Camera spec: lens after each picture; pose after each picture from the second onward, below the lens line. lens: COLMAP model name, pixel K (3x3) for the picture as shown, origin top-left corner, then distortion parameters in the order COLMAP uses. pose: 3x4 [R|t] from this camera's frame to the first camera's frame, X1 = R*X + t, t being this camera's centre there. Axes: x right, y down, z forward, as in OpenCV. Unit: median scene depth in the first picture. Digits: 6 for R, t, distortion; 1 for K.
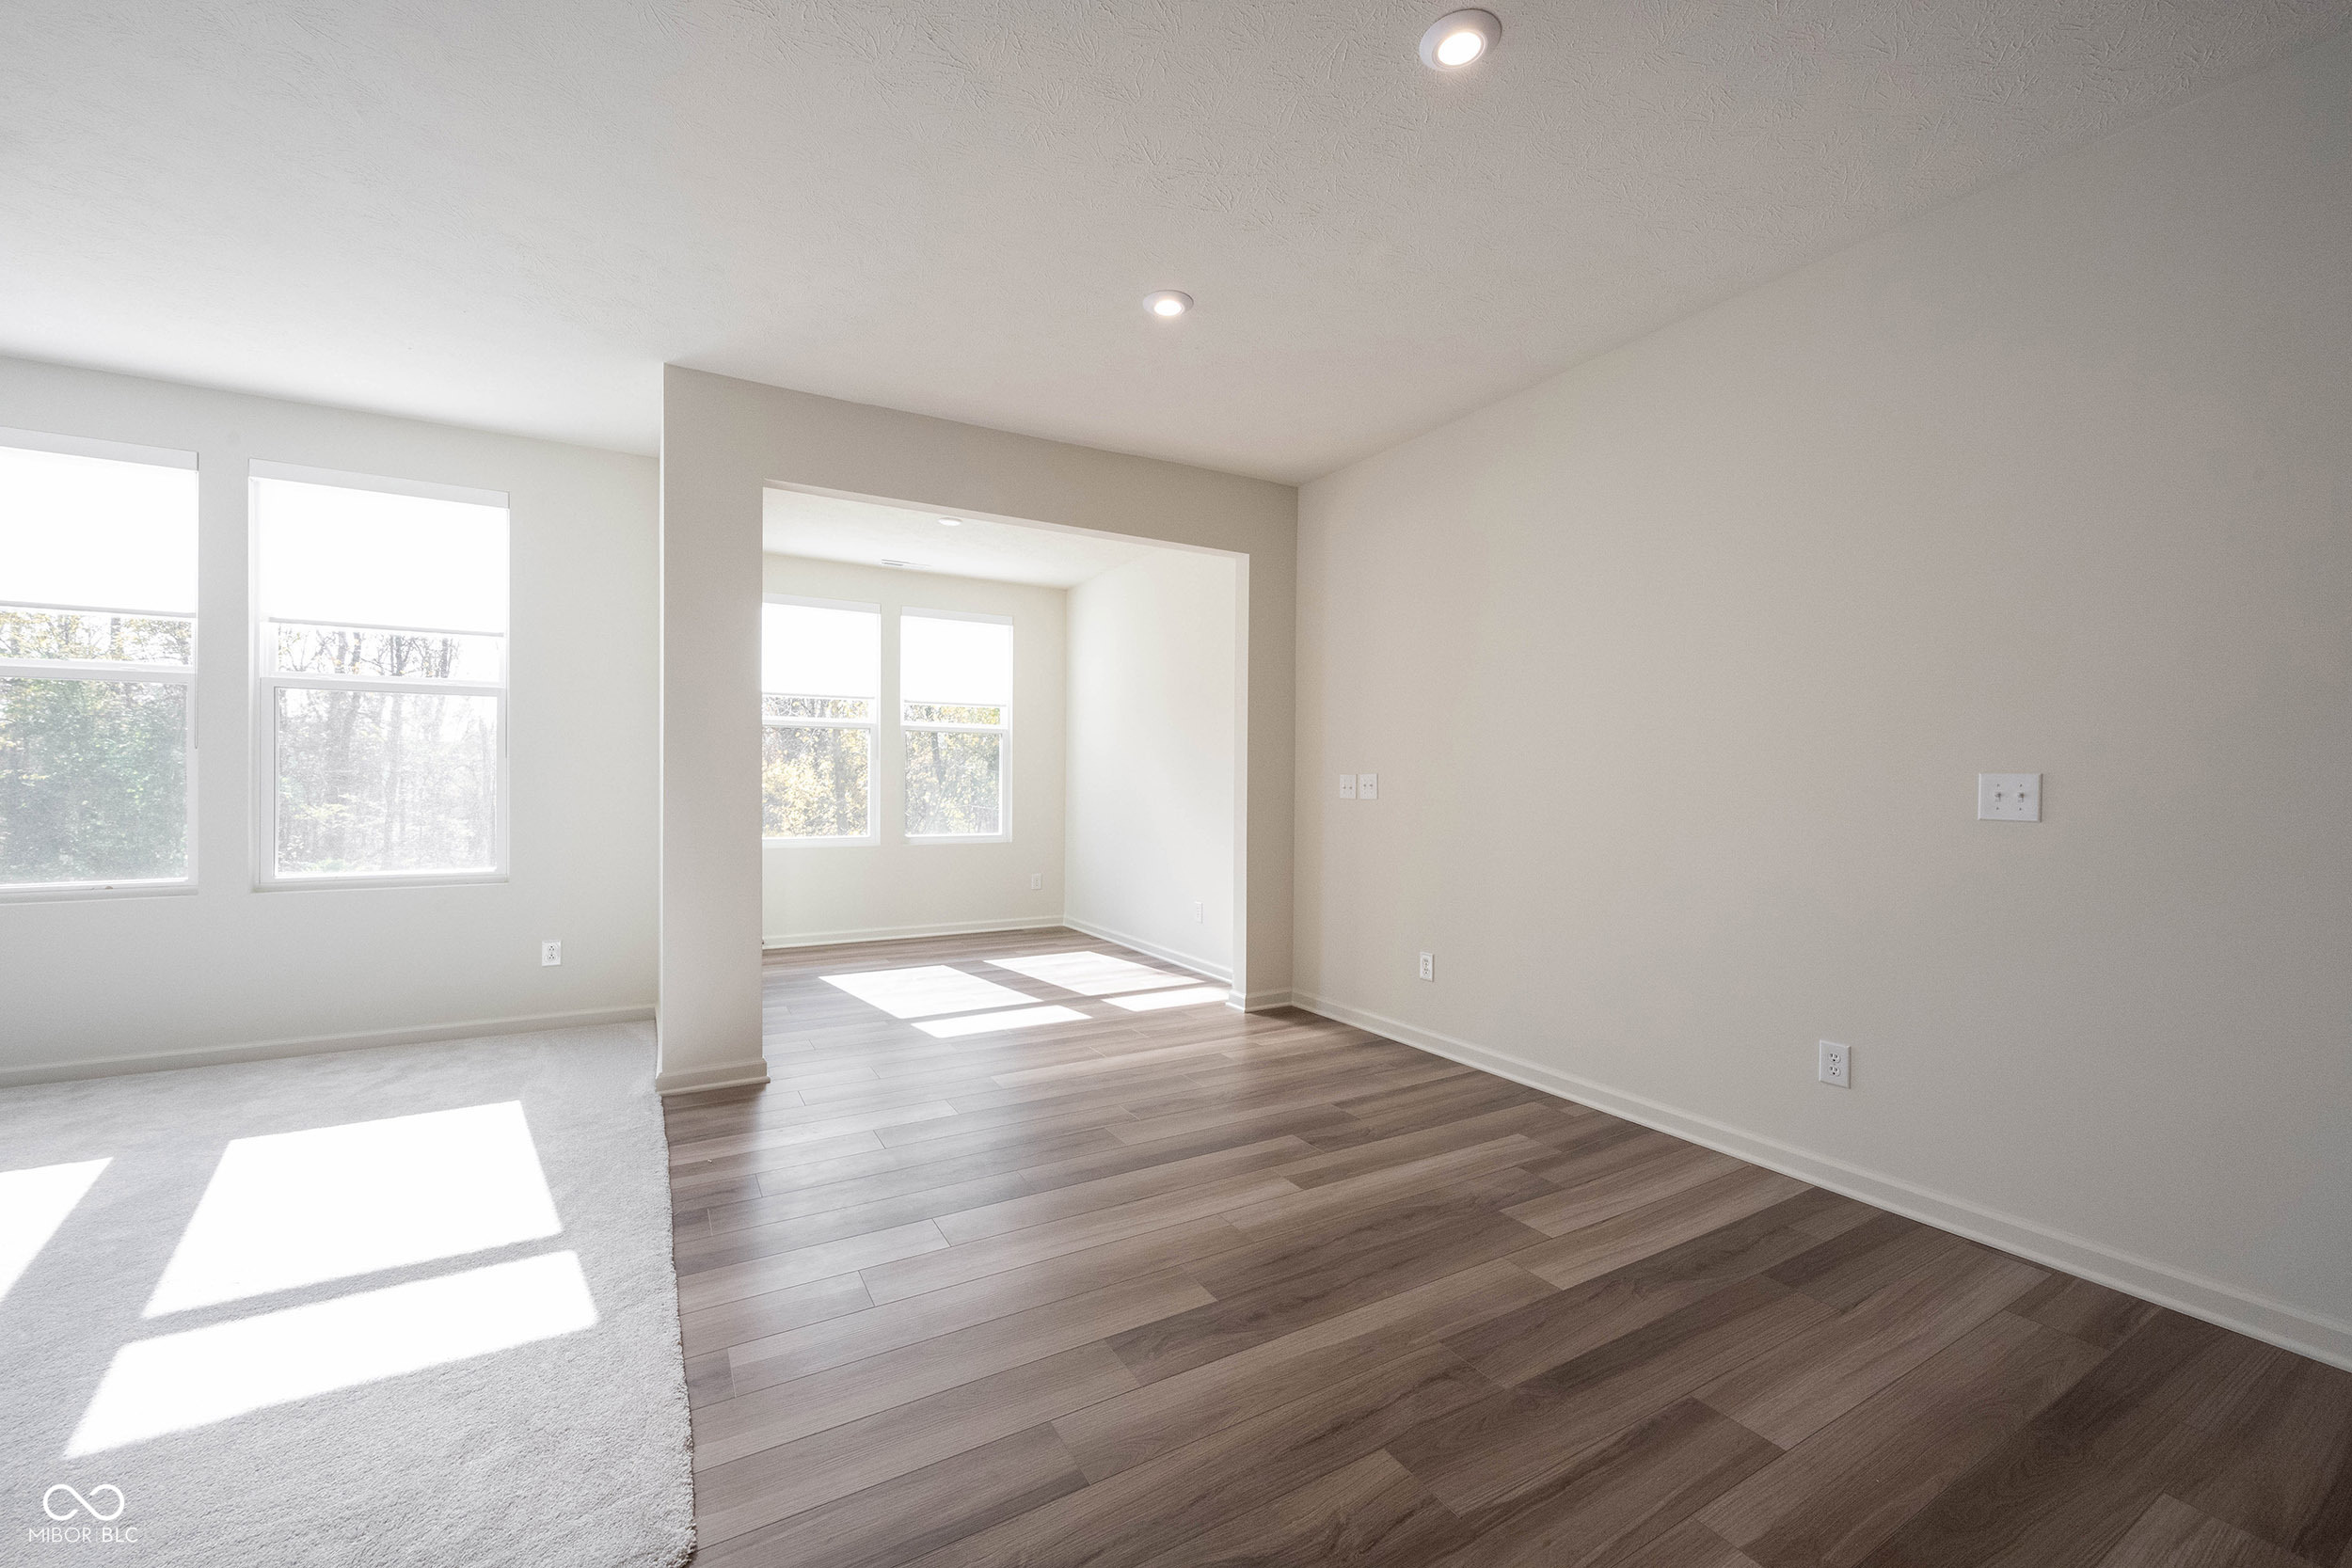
lens RADIAL K [[925.6, 0, 1170.4], [0, 925.6, 783.4], [0, 0, 1]] dist [0.000777, -0.000027]
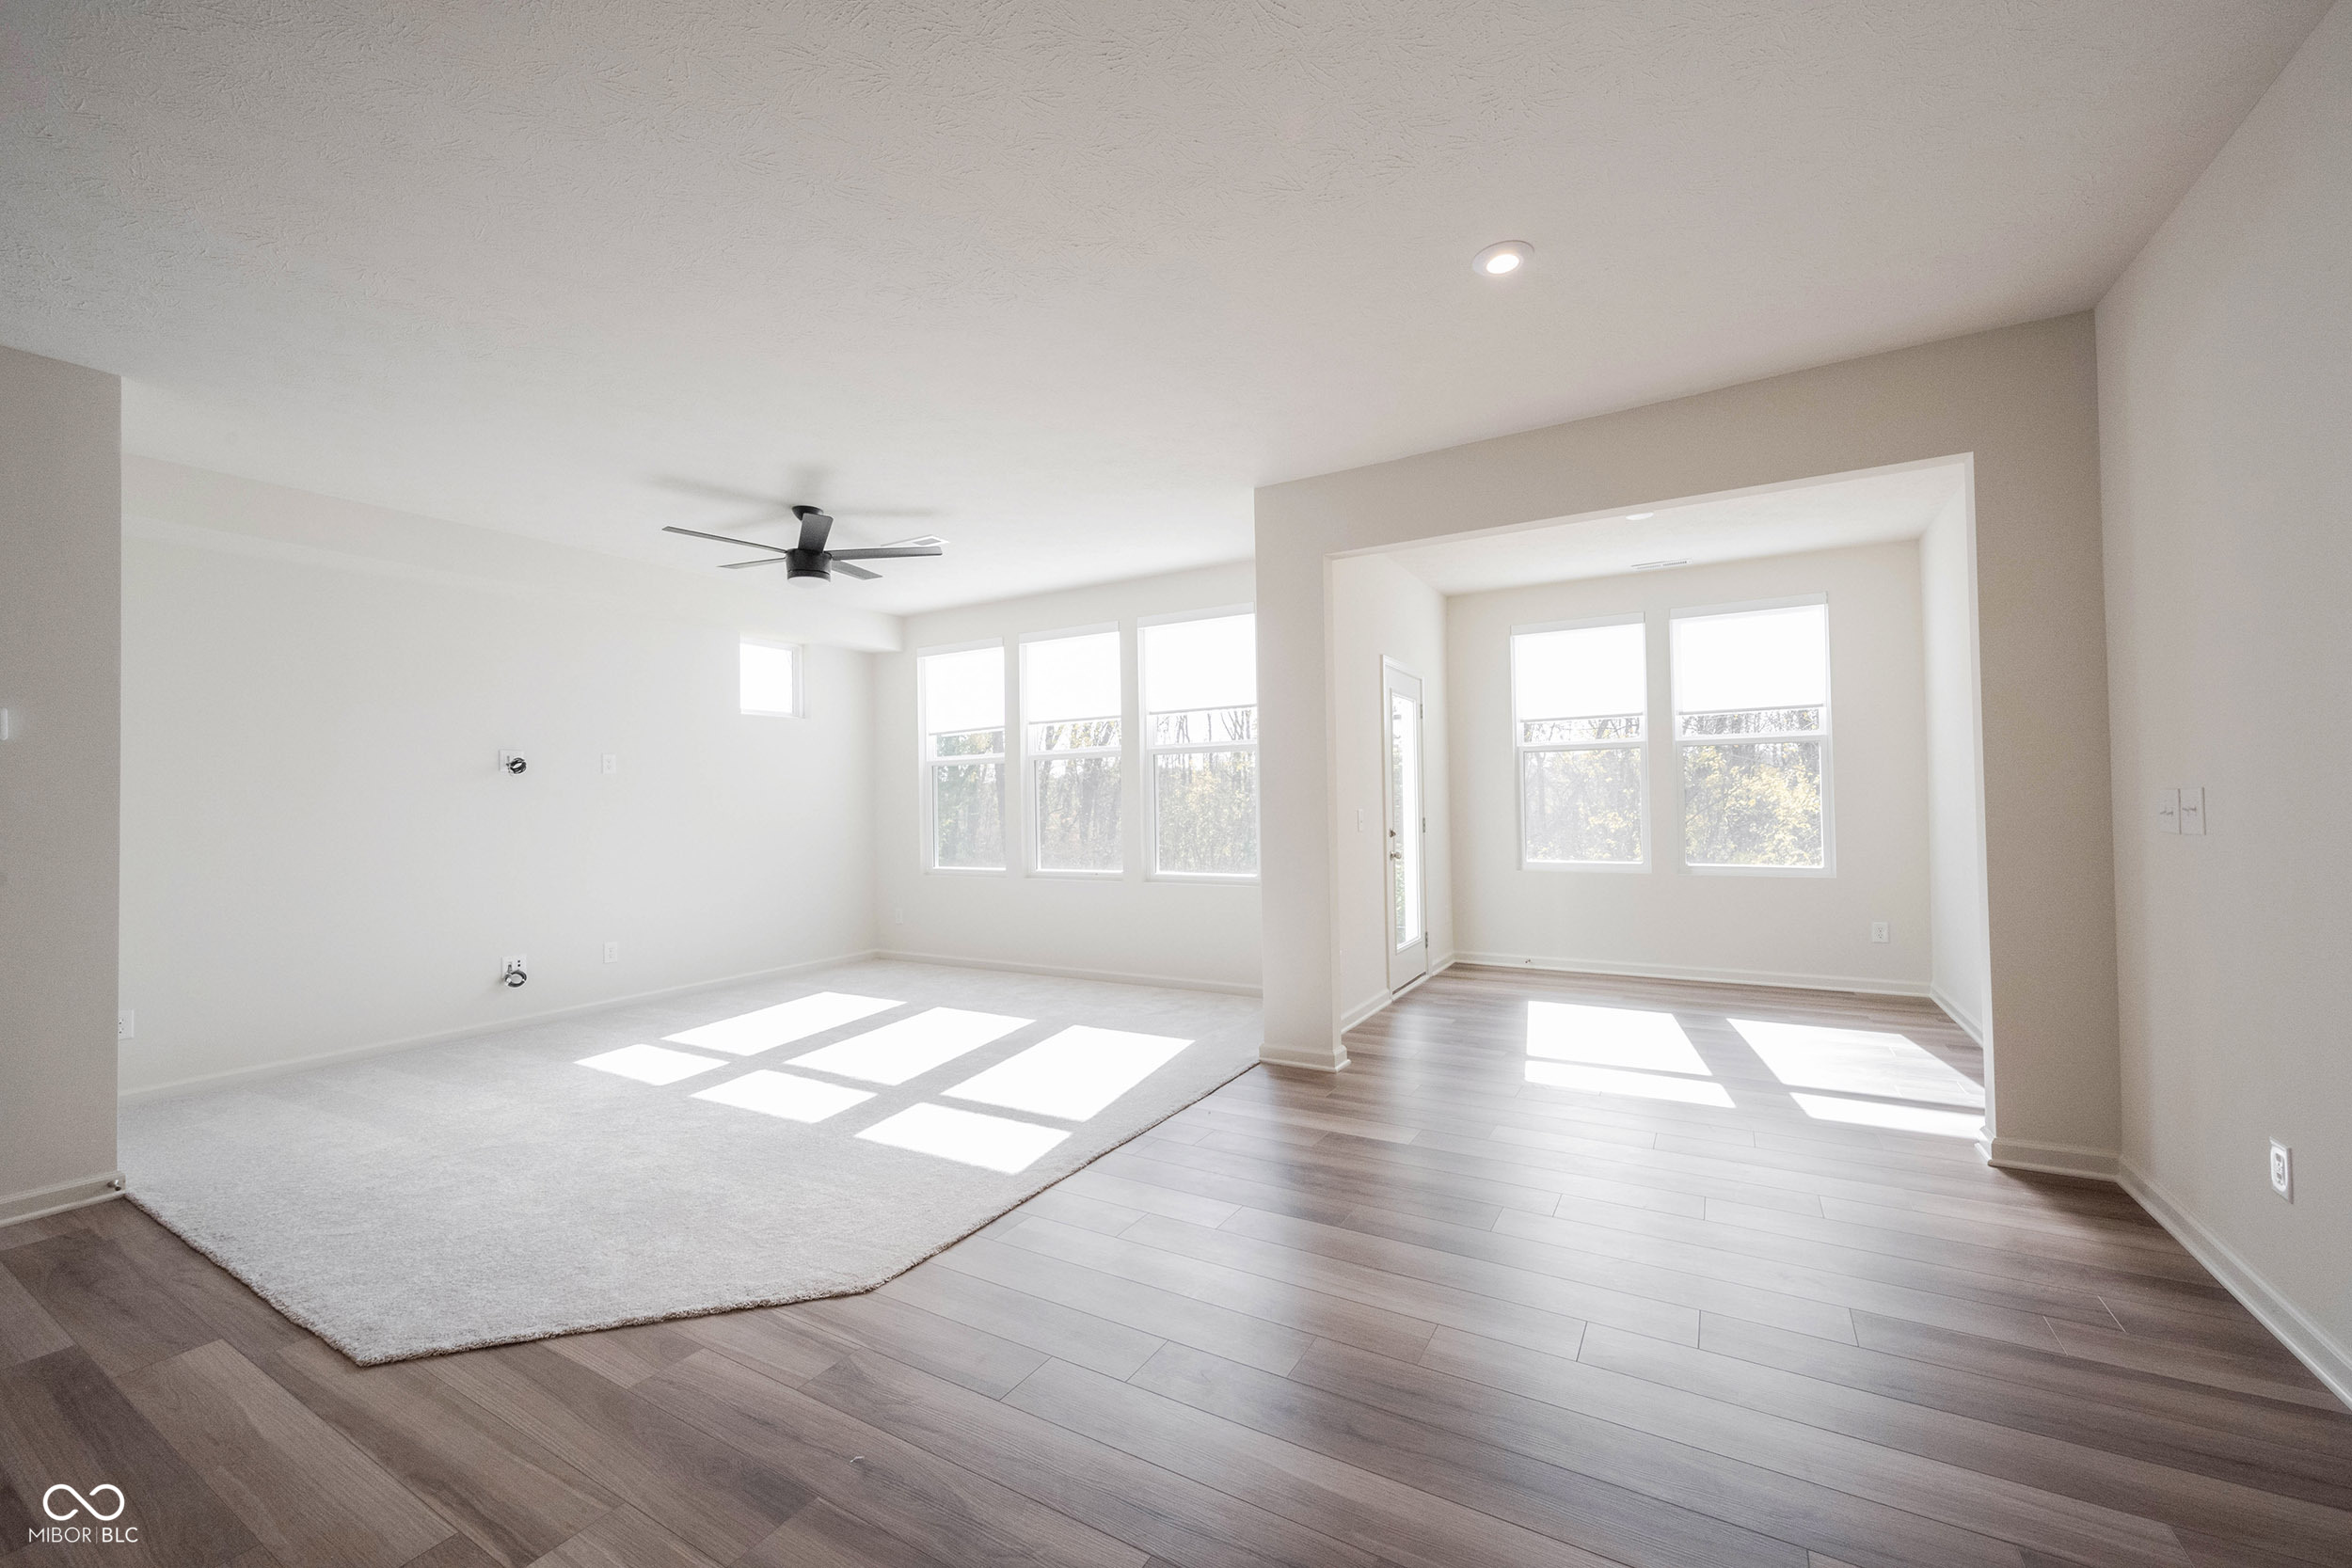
lens RADIAL K [[926.3, 0, 1174.4], [0, 926.3, 783.7], [0, 0, 1]] dist [-0.000617, 0.000330]
pose [[0.491367, -0.032023, -0.870364, 0.470814], [0.017860, 0.999484, -0.026691, -0.010674], [0.870770, -0.002430, 0.491685, 0.251016]]
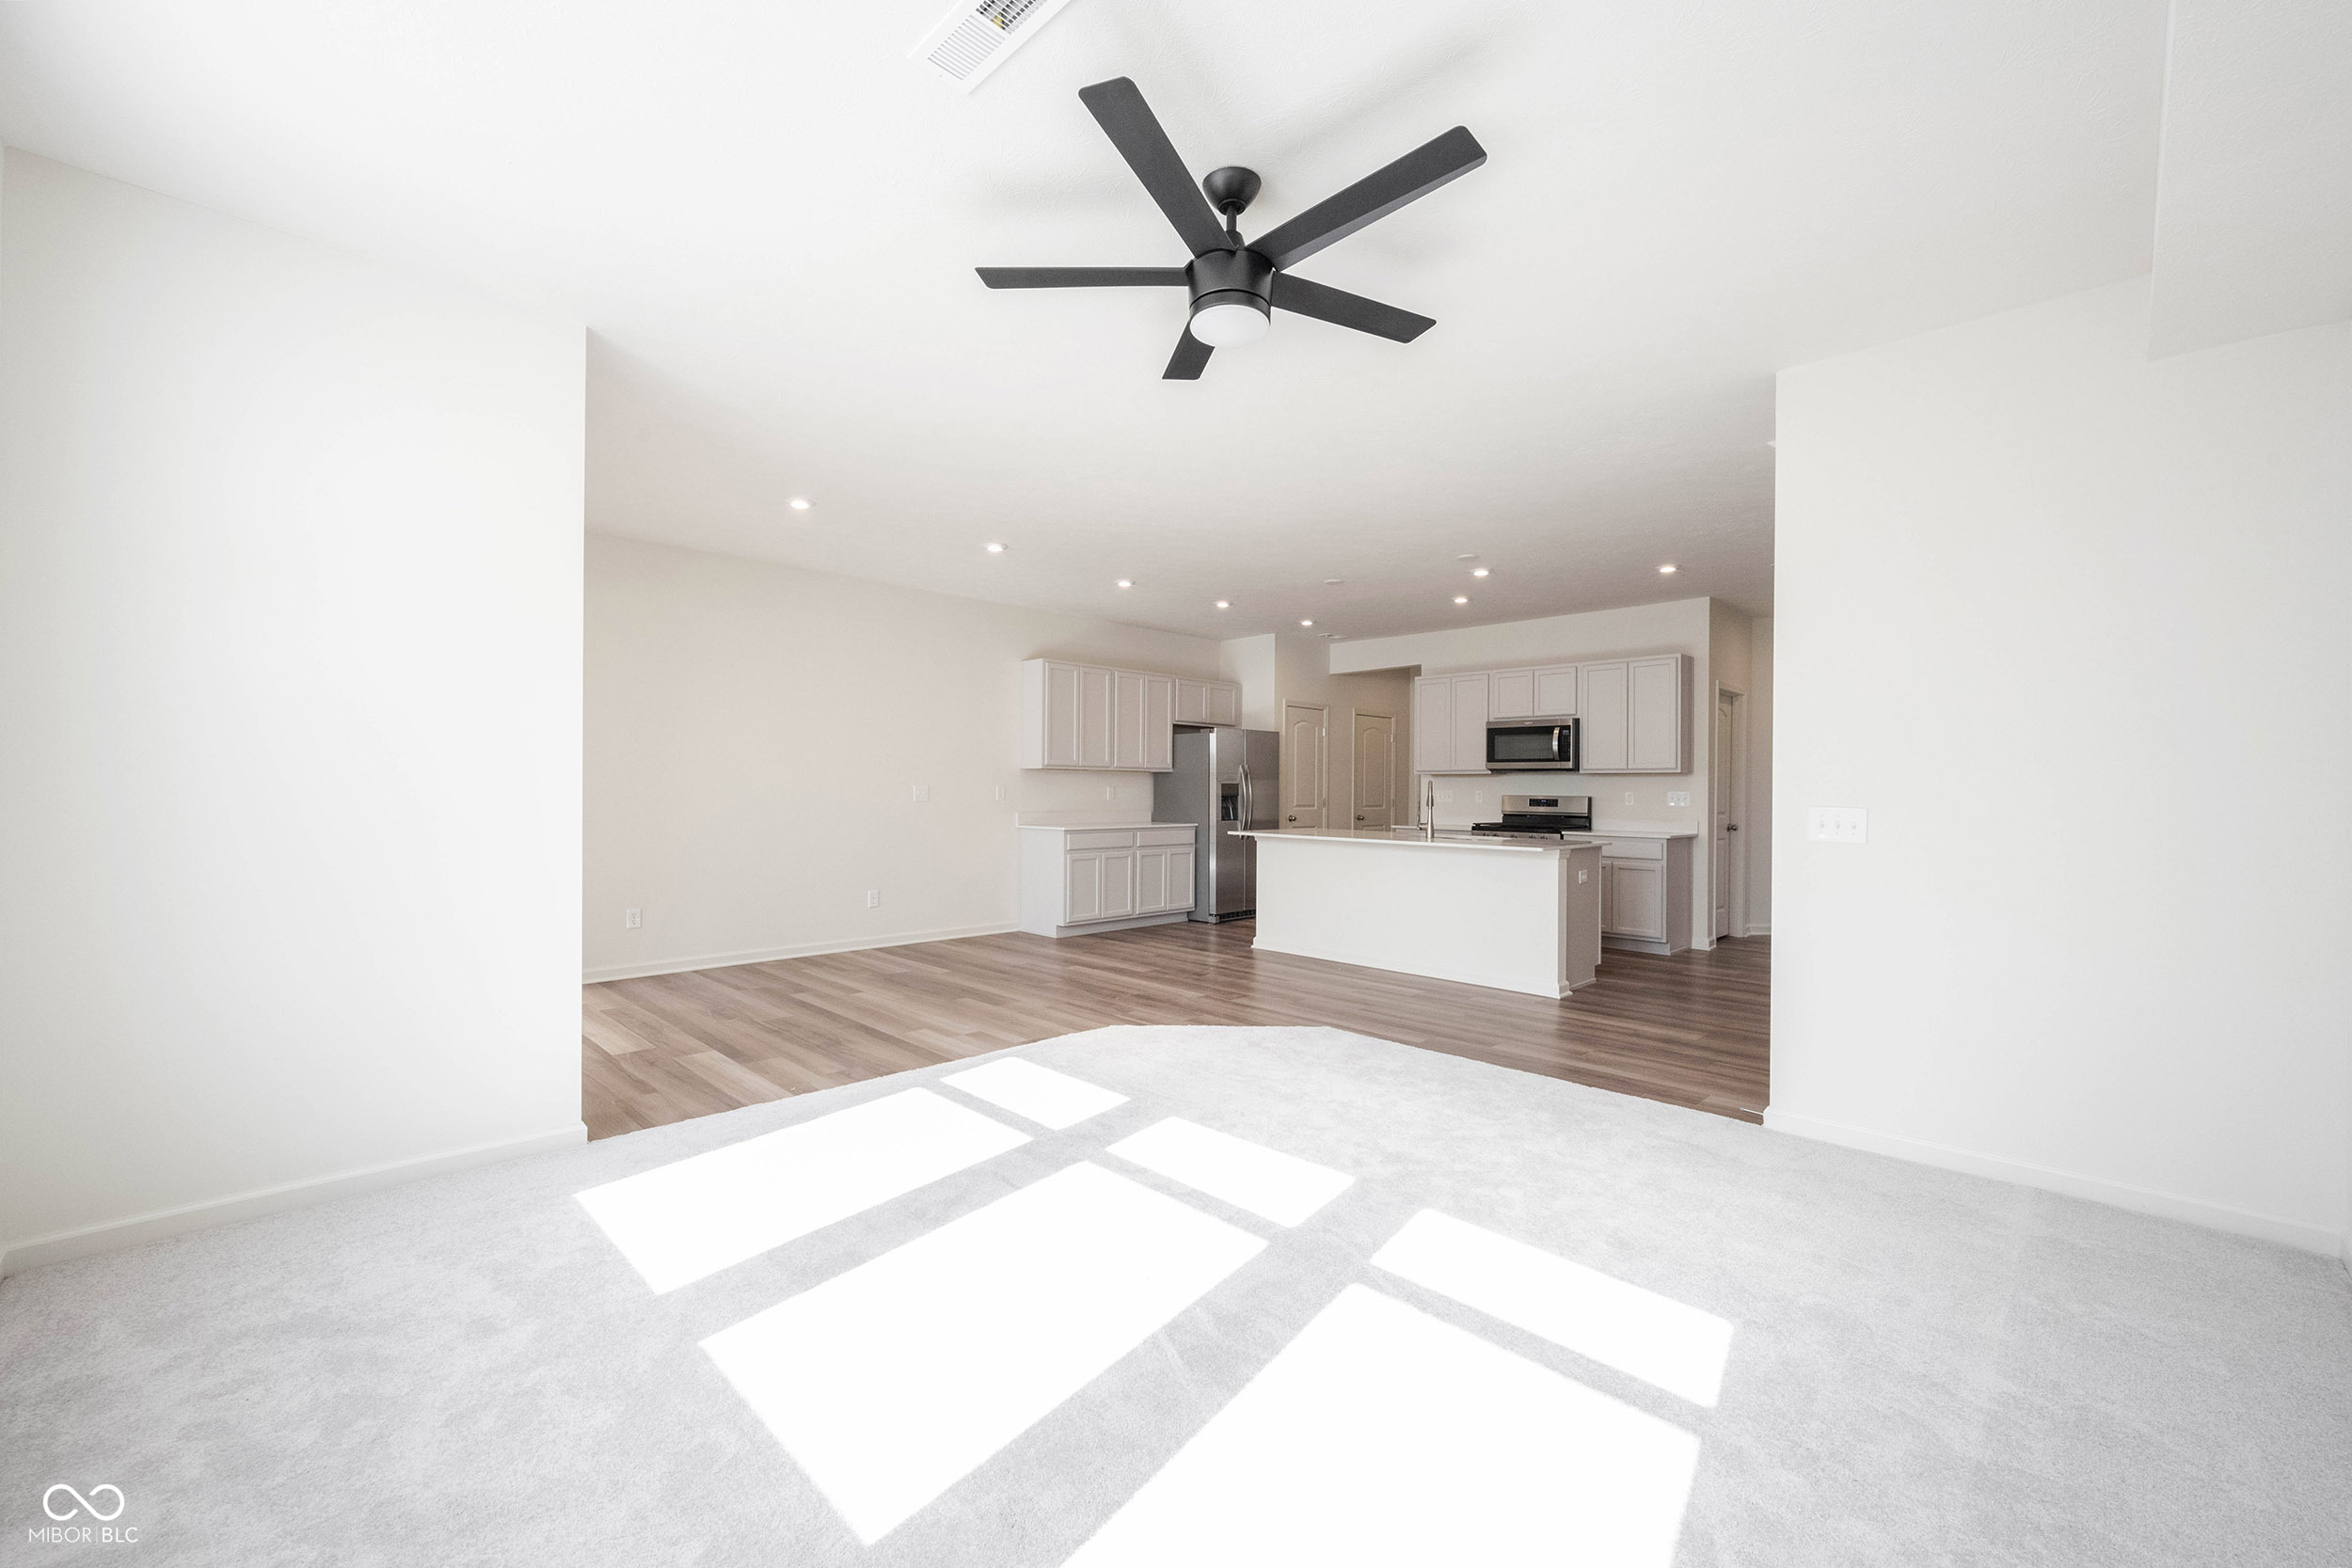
lens RADIAL K [[943.3, 0, 1170.4], [0, 943.3, 781.3], [0, 0, 1]] dist [-0.000887, -0.000041]
pose [[-0.257785, -0.004056, 0.966194, -1.460155], [-0.007705, 0.999968, 0.002142, -0.022682], [-0.966172, -0.006893, -0.257808, 0.641934]]
